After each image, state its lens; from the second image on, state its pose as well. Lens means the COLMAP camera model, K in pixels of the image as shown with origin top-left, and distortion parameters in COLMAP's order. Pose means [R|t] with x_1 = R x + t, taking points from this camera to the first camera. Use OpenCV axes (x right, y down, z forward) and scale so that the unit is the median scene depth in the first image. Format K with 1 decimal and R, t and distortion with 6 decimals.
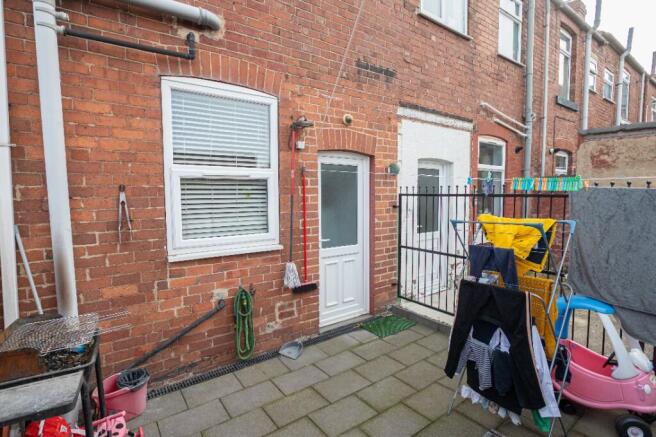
lens RADIAL K [[321.1, 0, 331.2], [0, 321.1, 219.9], [0, 0, 1]] dist [-0.009171, 0.002118]
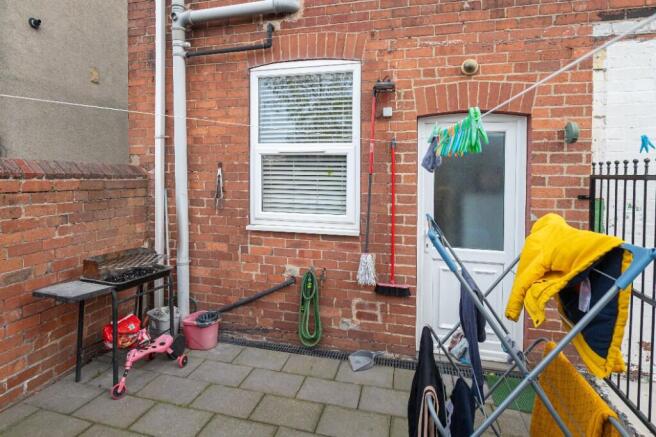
lens RADIAL K [[358.7, 0, 323.4], [0, 358.7, 186.2], [0, 0, 1]] dist [-0.011591, 0.004803]
pose [[0.636227, 0.042431, -0.770334, 0.570954], [-0.078525, 0.996863, -0.009946, -0.027323], [0.767496, 0.066818, 0.637562, 0.346322]]
